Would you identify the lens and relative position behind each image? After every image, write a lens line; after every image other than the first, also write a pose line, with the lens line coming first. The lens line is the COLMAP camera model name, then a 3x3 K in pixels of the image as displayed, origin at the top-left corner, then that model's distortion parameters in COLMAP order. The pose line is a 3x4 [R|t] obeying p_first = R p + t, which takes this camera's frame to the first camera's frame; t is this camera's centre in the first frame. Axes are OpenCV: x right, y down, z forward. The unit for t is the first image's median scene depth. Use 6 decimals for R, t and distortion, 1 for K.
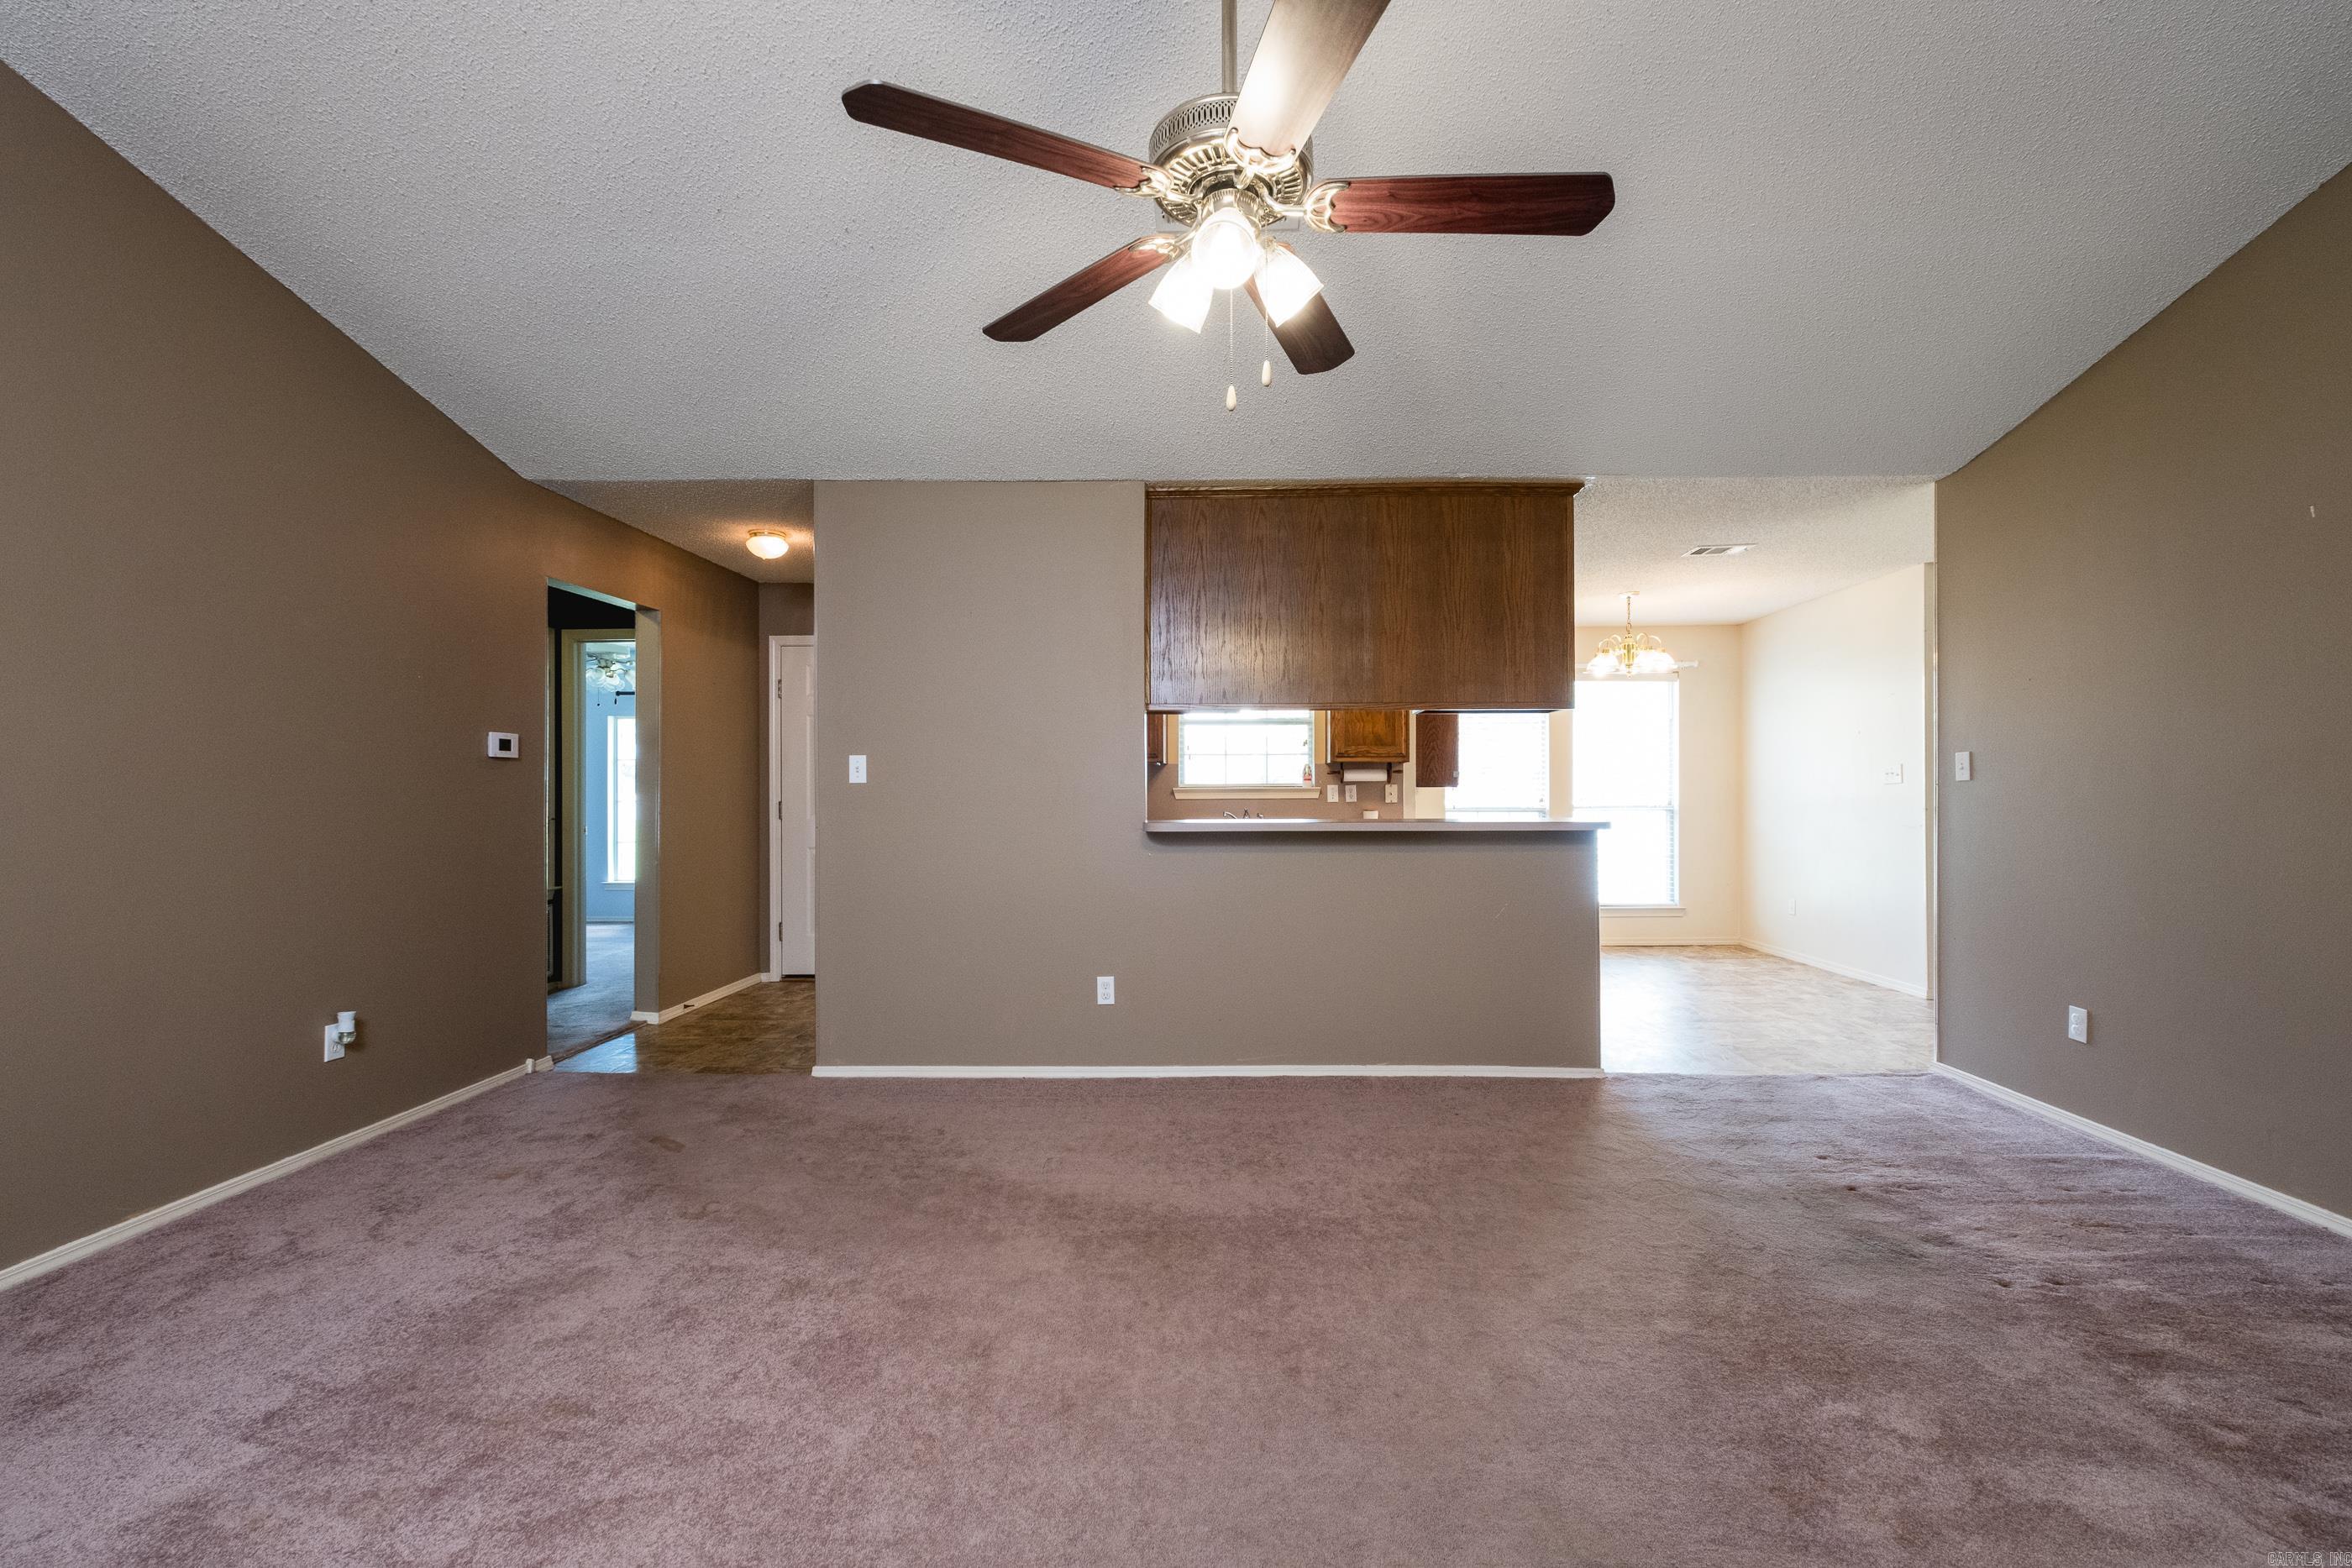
lens RADIAL K [[1017.5, 0, 1215.5], [0, 1017.5, 788.4], [0, 0, 1]] dist [0.008275, -0.003966]
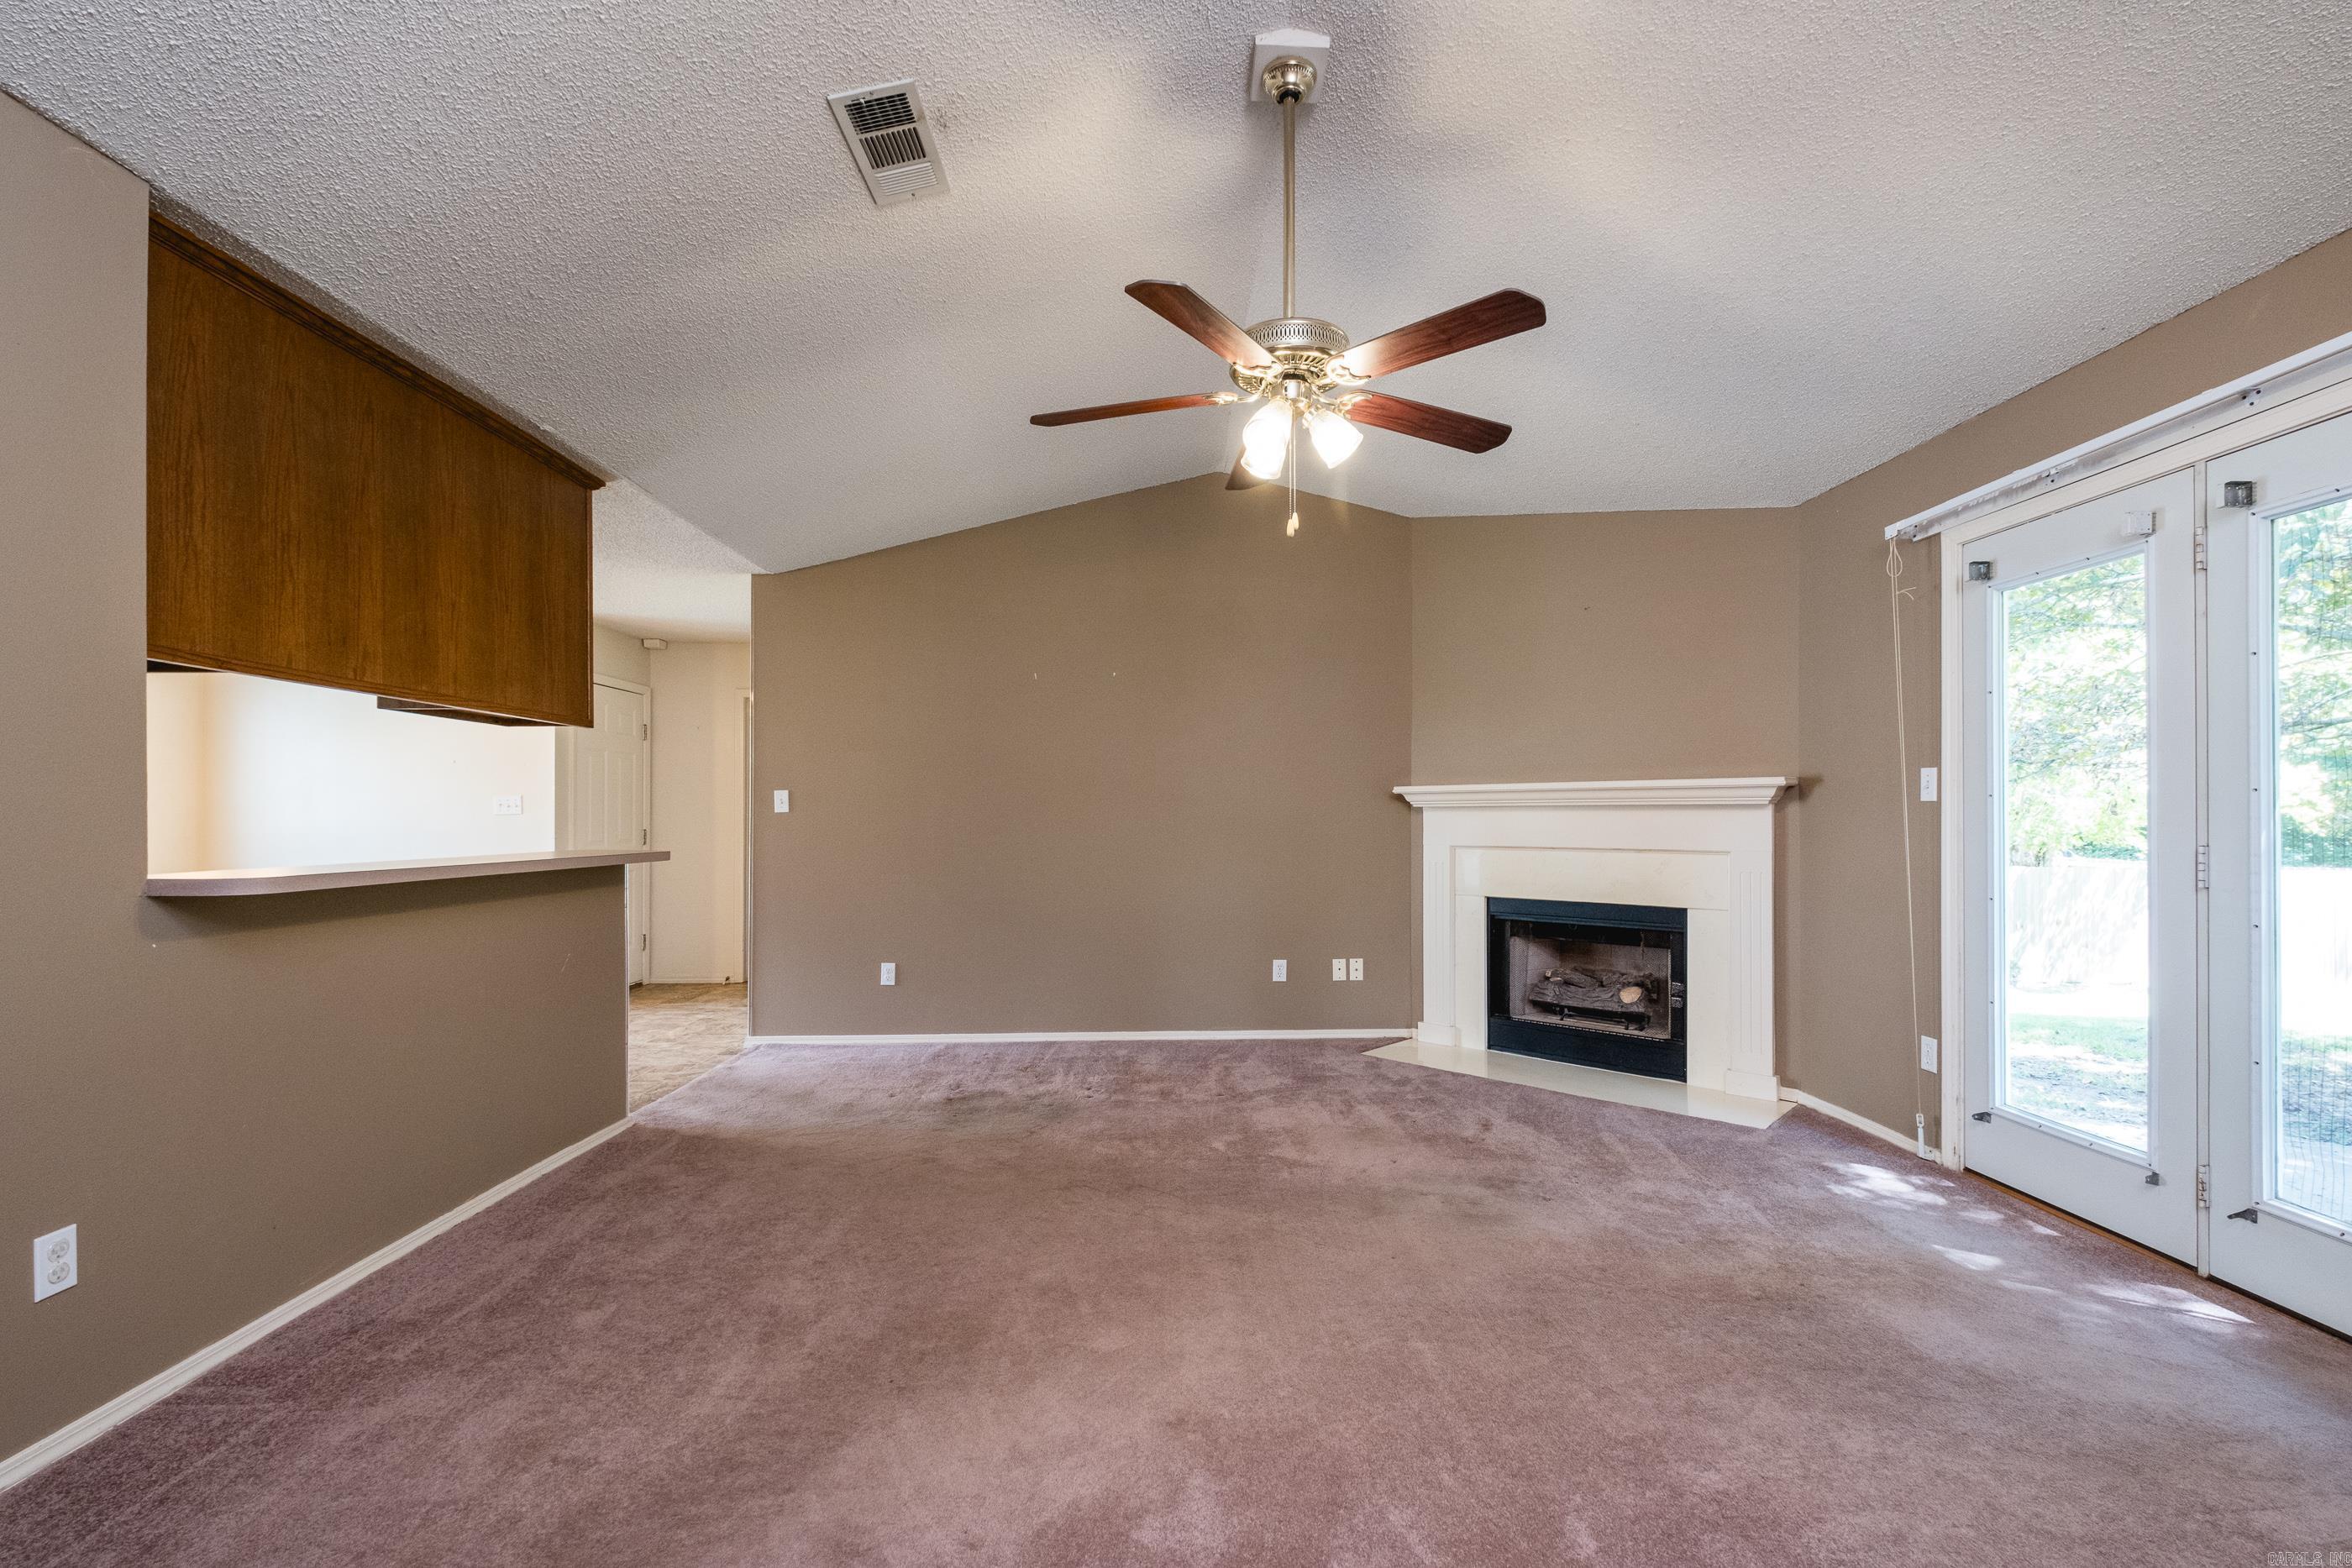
lens RADIAL K [[1017.5, 0, 1204.6], [0, 1017.5, 815.3], [0, 0, 1]] dist [0.008275, -0.003966]
pose [[-0.054862, 0.007122, 0.998469, -0.585445], [-0.000478, 0.999974, -0.007159, 0.004765], [-0.998494, -0.000871, -0.054857, 0.520109]]
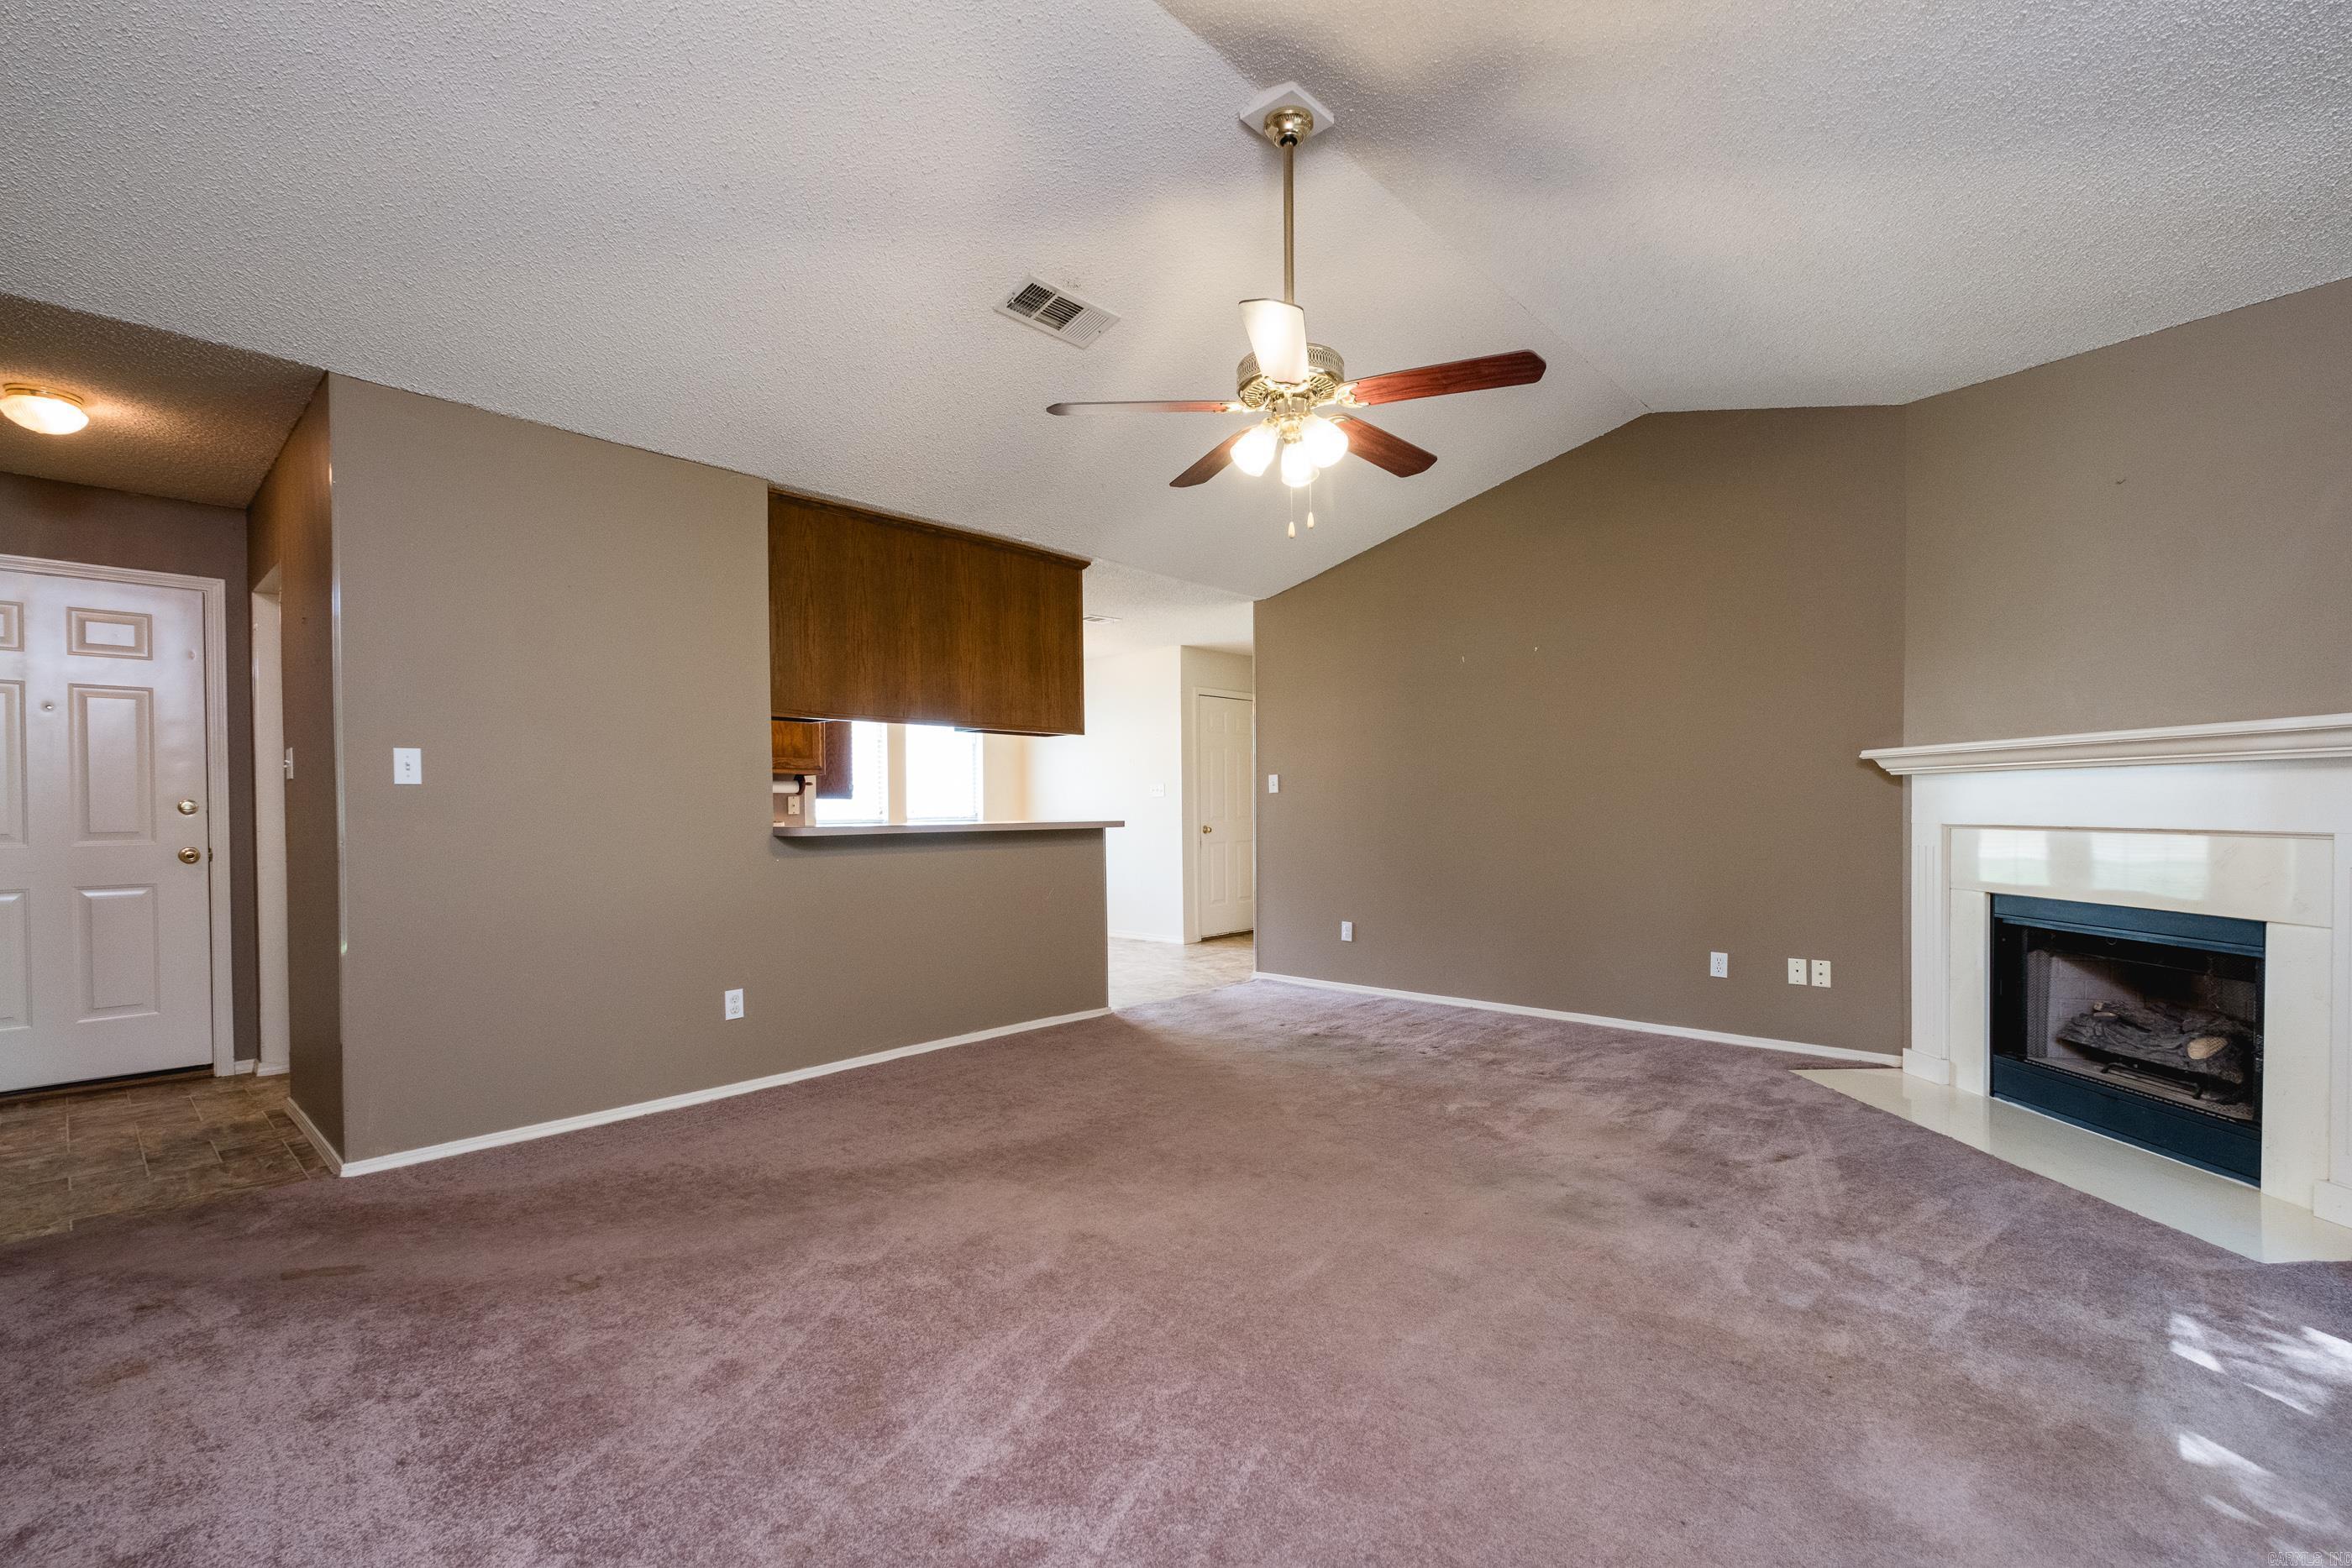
lens RADIAL K [[1017.5, 0, 1188.9], [0, 1017.5, 823.5], [0, 0, 1]] dist [0.008275, -0.003966]
pose [[0.660312, -0.014165, 0.750858, -0.544203], [0.003734, 0.999872, 0.015579, 0.014632], [-0.750982, -0.007483, 0.660280, 0.044094]]
